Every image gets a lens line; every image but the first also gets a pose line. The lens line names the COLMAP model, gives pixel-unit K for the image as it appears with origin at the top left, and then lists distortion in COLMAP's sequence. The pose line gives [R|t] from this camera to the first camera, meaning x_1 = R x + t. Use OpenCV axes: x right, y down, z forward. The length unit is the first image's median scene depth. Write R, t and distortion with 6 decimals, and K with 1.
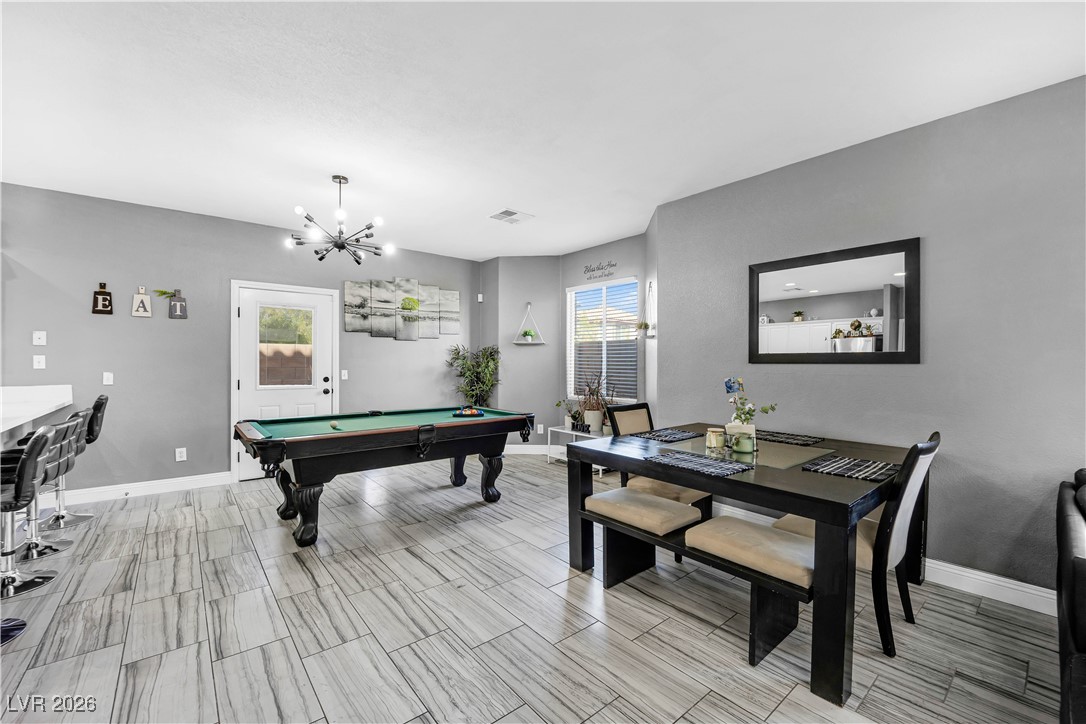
lens RADIAL K [[445.3, 0, 543.0], [0, 445.3, 362.0], [0, 0, 1]] dist [-0.012106, -0.000630]
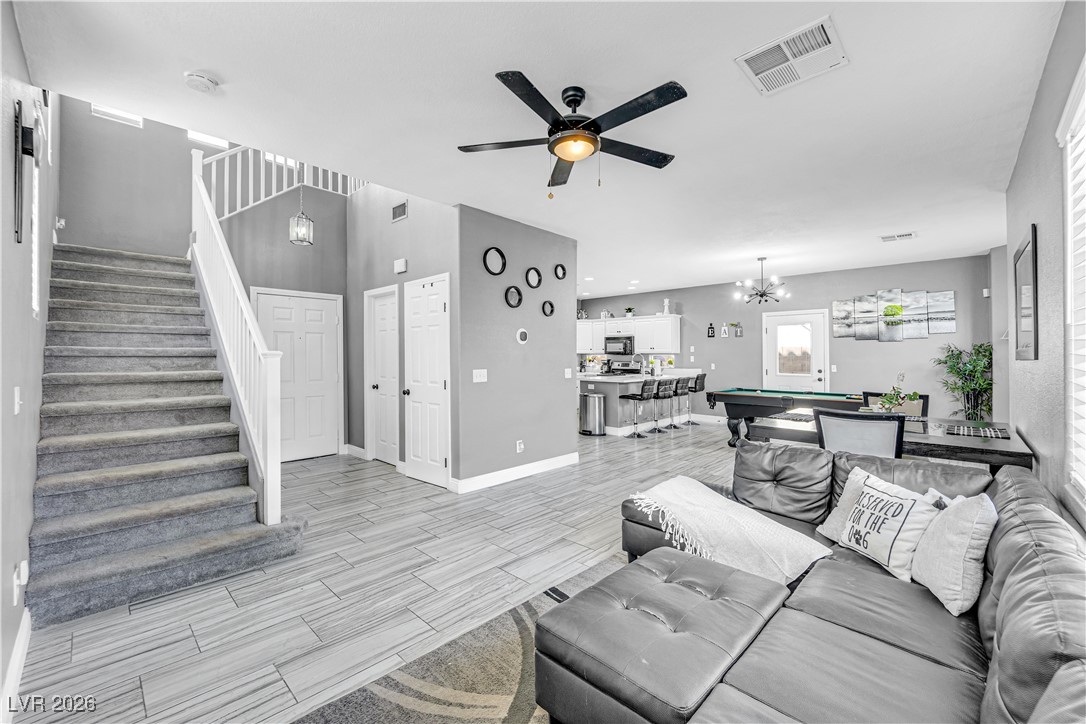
lens RADIAL K [[441.3, 0, 544.4], [0, 441.3, 346.9], [0, 0, 1]] dist [-0.014950, -0.000863]
pose [[0.117657, -0.027960, -0.992661, 1.092087], [-0.004841, 0.999576, -0.028729, 0.007078], [0.993042, 0.008186, 0.117472, -0.092308]]
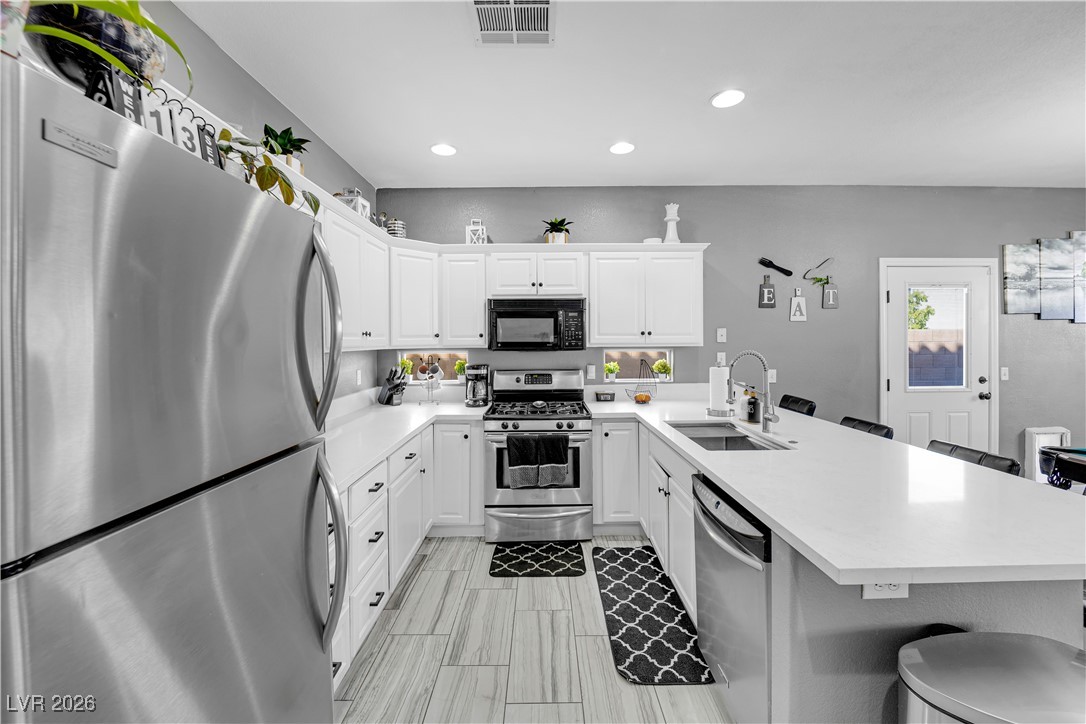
lens RADIAL K [[442.9, 0, 544.3], [0, 442.9, 343.2], [0, 0, 1]] dist [-0.012610, -0.000518]
pose [[0.775513, -0.005475, -0.631308, -0.772008], [0.008778, 0.999959, 0.002111, -0.039347], [0.631271, -0.007179, 0.775529, -0.037982]]
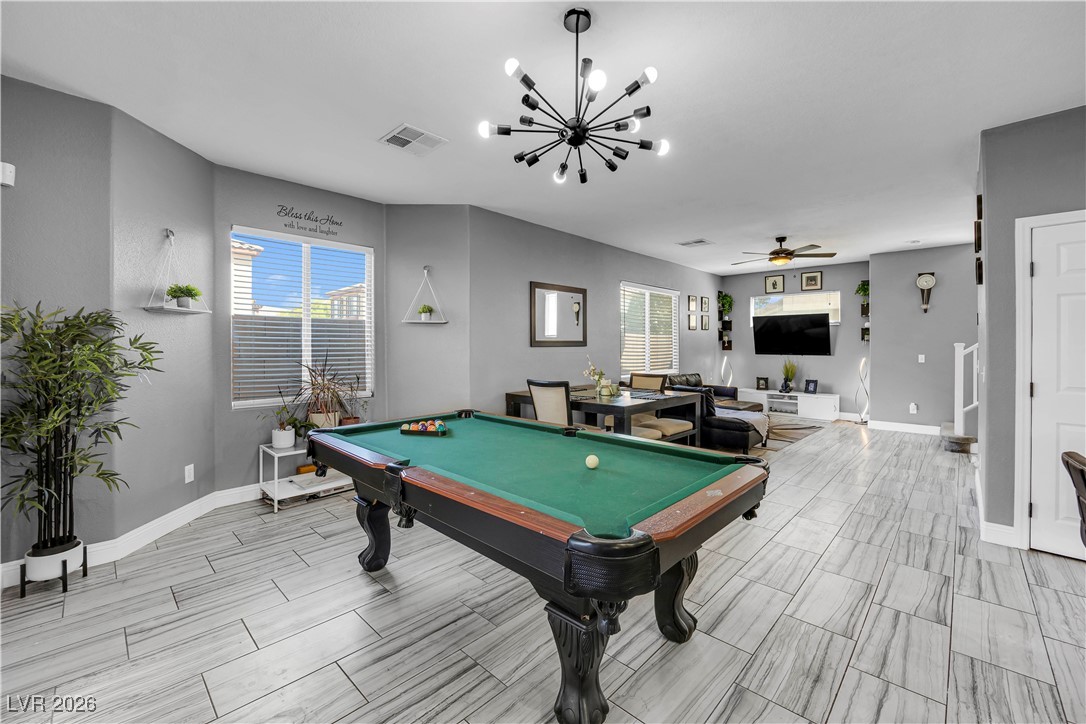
lens RADIAL K [[442.9, 0, 544.3], [0, 442.9, 343.2], [0, 0, 1]] dist [-0.012610, -0.000518]
pose [[-0.113586, 0.000604, 0.993528, -0.887203], [0.001364, 0.999999, -0.000452, -0.007055], [-0.993527, 0.001304, -0.113587, 0.979787]]
